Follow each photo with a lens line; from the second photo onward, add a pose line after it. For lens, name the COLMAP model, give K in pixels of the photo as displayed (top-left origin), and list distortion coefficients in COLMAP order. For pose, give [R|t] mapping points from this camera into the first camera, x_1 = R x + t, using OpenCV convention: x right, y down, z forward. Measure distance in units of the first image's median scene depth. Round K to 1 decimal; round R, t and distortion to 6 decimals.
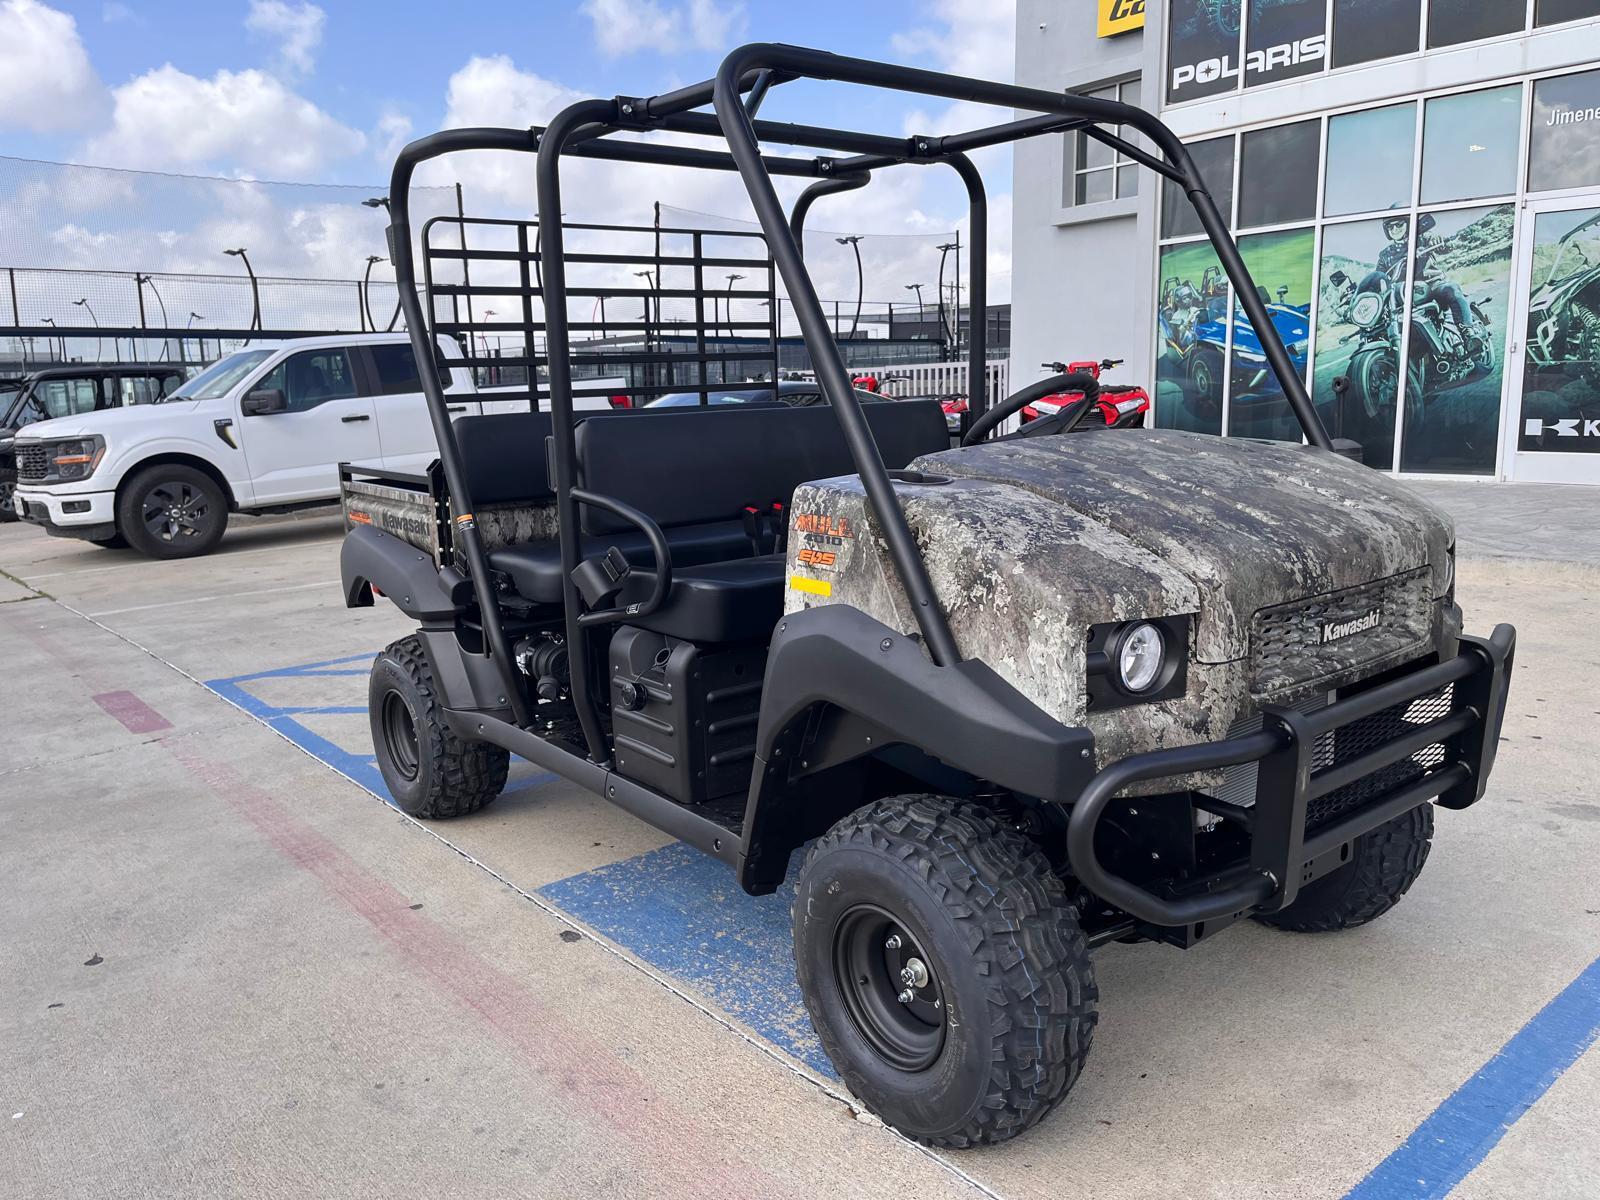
lens RADIAL K [[1222.8, 0, 800.0], [0, 1222.8, 609.0], [0, 0, 1]] dist [0.059880, -0.077423]
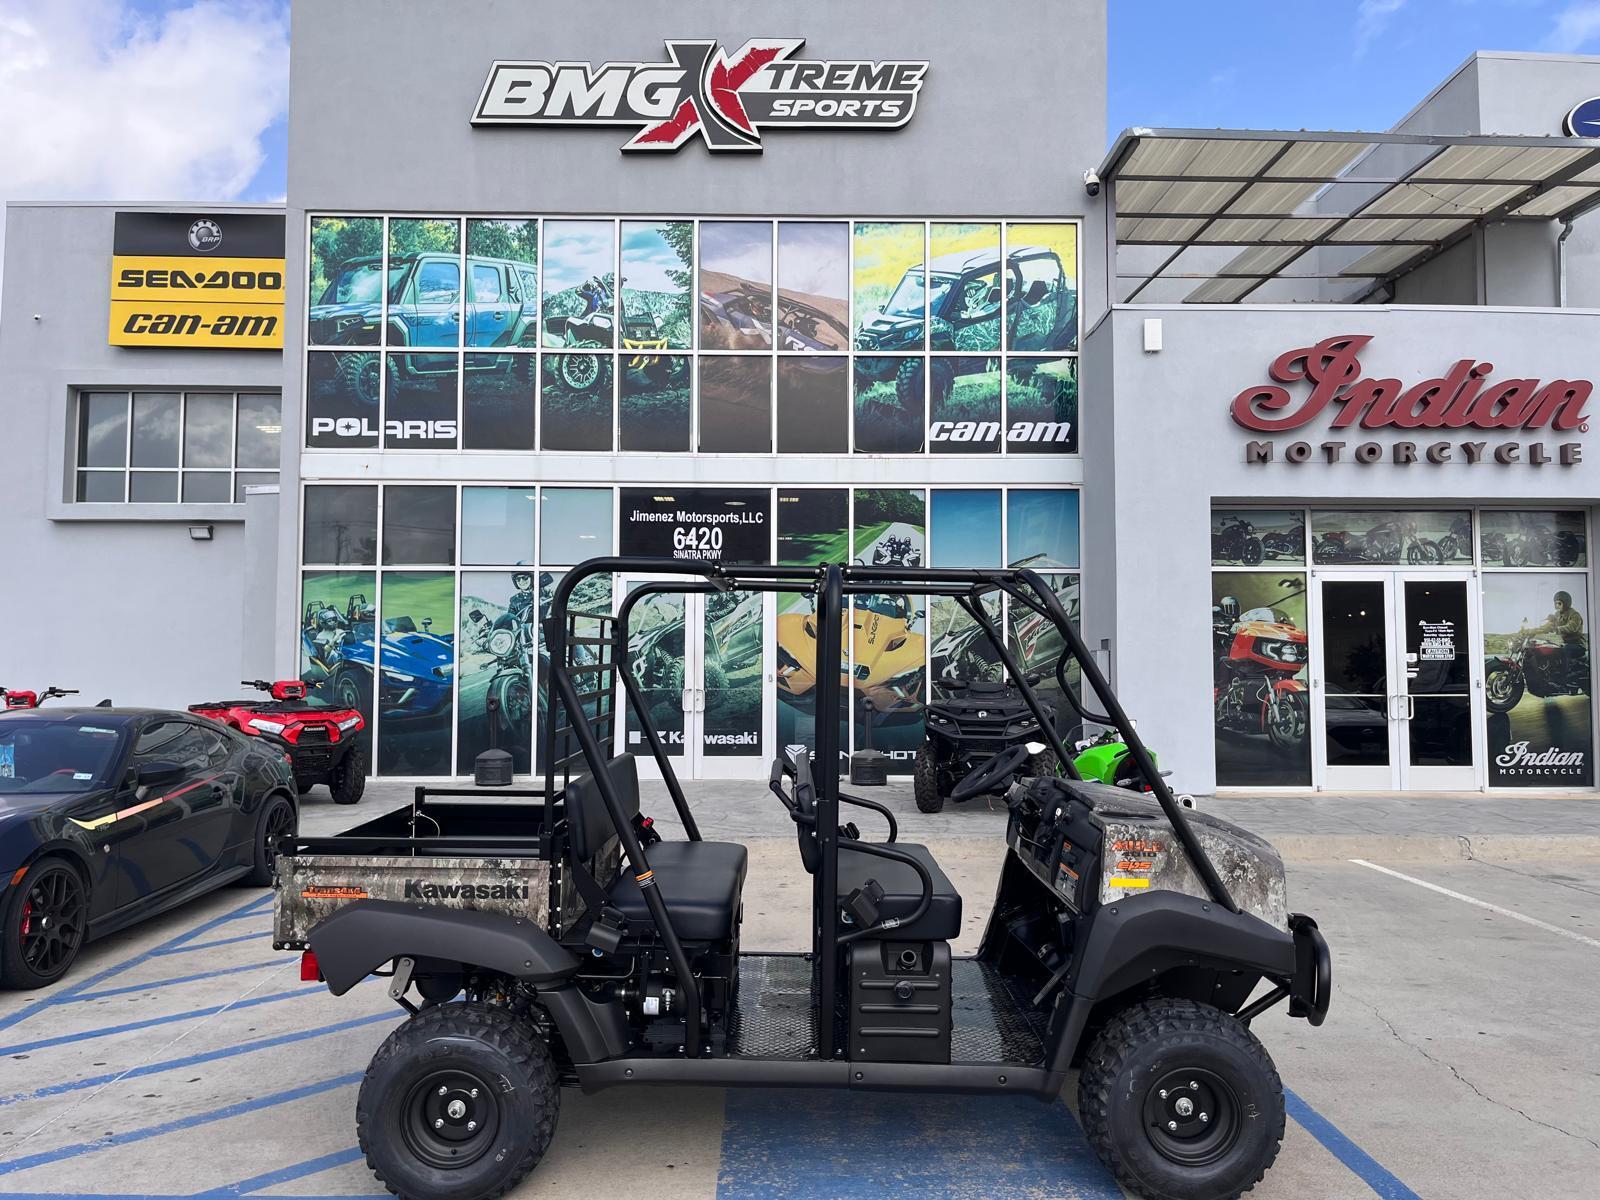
lens RADIAL K [[1222.8, 0, 797.6], [0, 1222.8, 604.2], [0, 0, 1]] dist [0.059880, -0.077423]
pose [[0.625318, 0.066291, 0.777549, -1.059837], [0.121028, 0.976091, -0.180551, -0.093053], [-0.770928, 0.207007, 0.602344, 0.148917]]
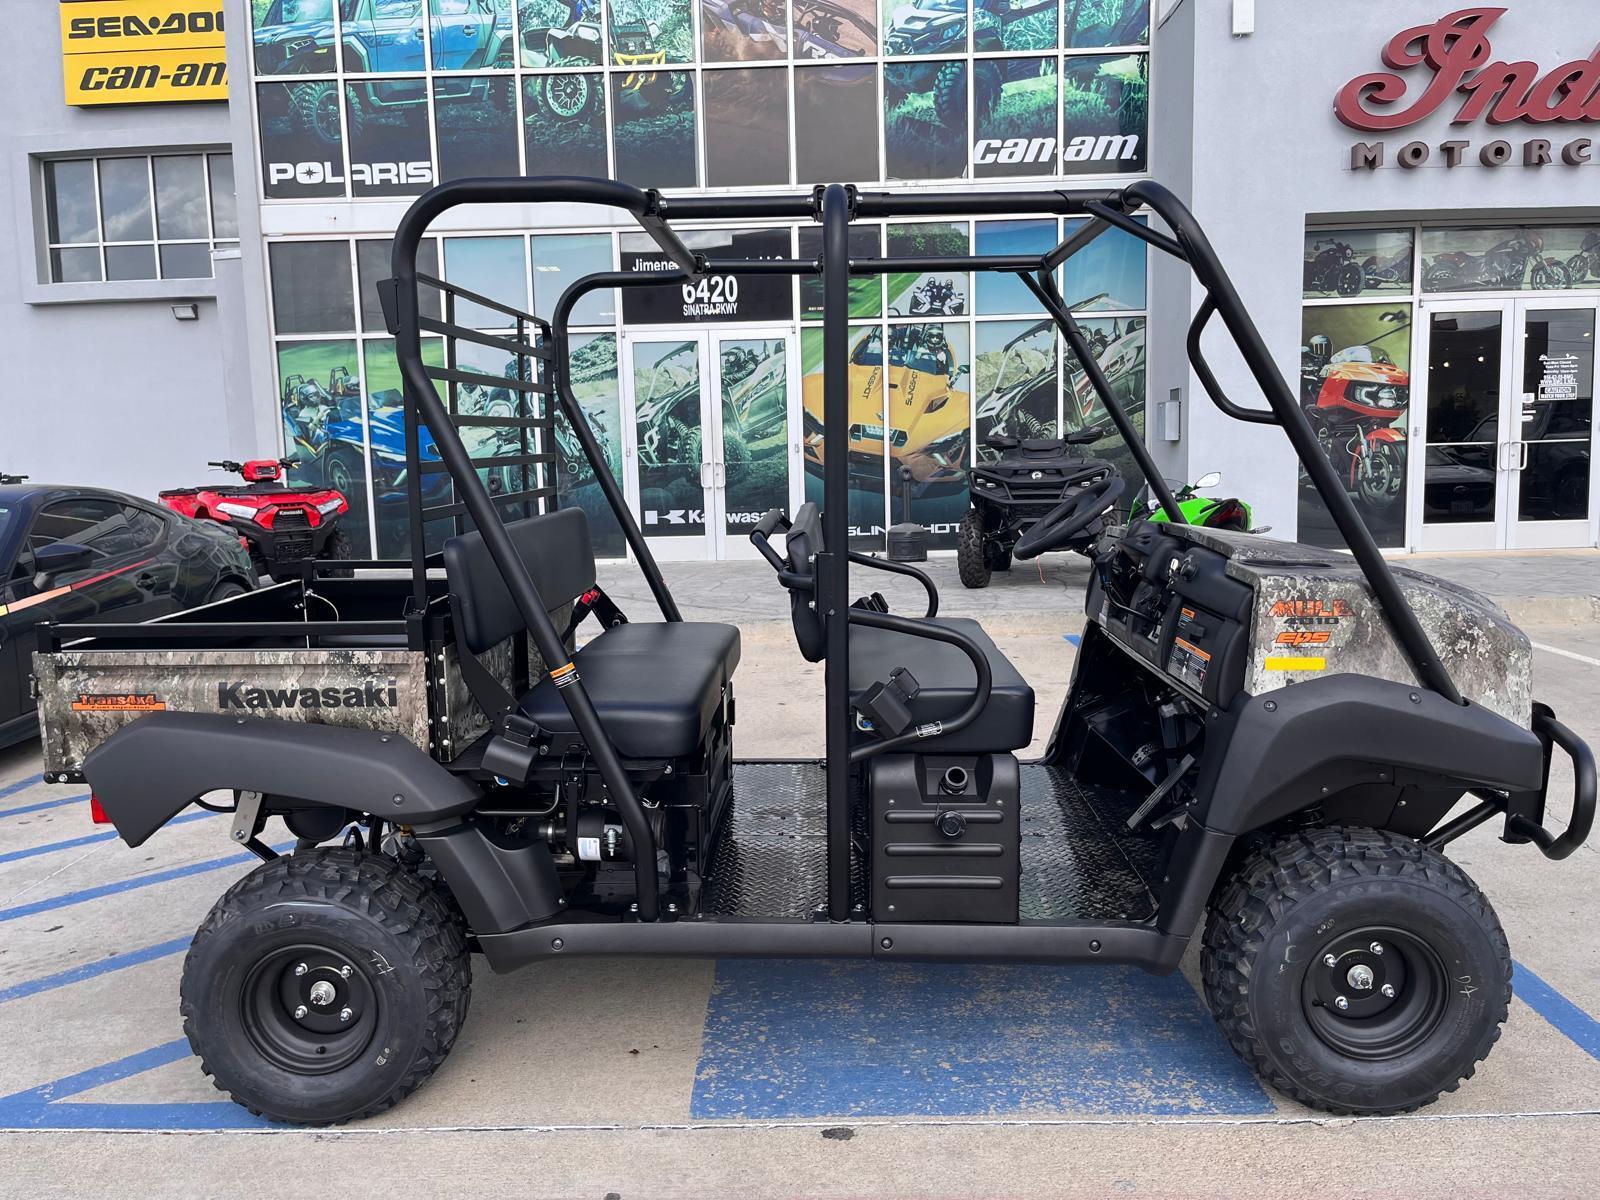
lens RADIAL K [[1222.8, 0, 786.8], [0, 1222.8, 602.5], [0, 0, 1]] dist [0.059880, -0.077423]
pose [[0.657370, -0.083744, 0.748900, -0.733033], [0.144966, 0.989297, -0.016622, -0.079108], [-0.739493, 0.119492, 0.662474, 0.373911]]
